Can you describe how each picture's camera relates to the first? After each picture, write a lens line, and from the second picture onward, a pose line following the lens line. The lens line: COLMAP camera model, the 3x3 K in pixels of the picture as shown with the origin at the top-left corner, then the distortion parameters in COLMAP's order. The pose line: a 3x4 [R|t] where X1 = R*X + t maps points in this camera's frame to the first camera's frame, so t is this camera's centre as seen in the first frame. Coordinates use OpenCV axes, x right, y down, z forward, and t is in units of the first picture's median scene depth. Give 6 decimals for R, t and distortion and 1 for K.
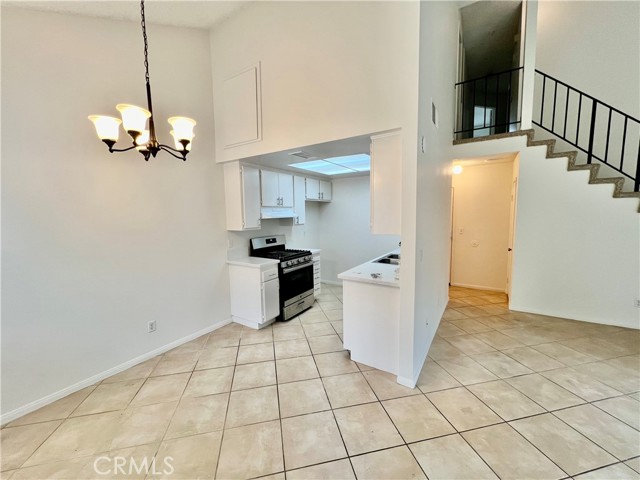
lens RADIAL K [[254.5, 0, 319.6], [0, 254.5, 242.1], [0, 0, 1]] dist [0.000670, 0.000336]
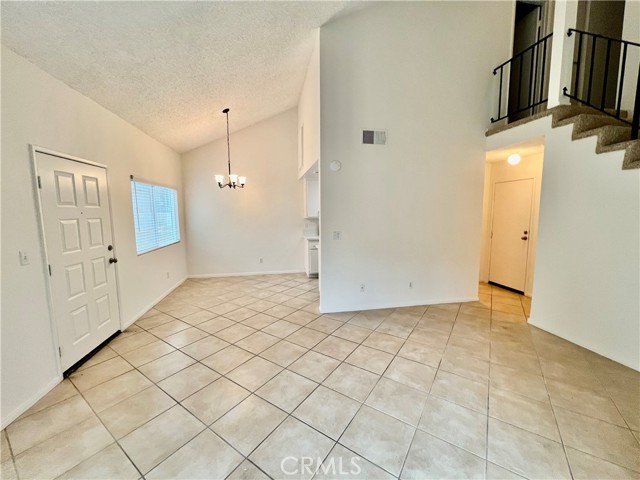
lens RADIAL K [[254.5, 0, 317.2], [0, 254.5, 239.5], [0, 0, 1]] dist [0.000670, 0.000336]
pose [[0.680843, 0.094597, -0.726295, 0.953130], [-0.091964, 0.994818, 0.043361, 0.017568], [0.726633, 0.037271, 0.686014, -0.109203]]
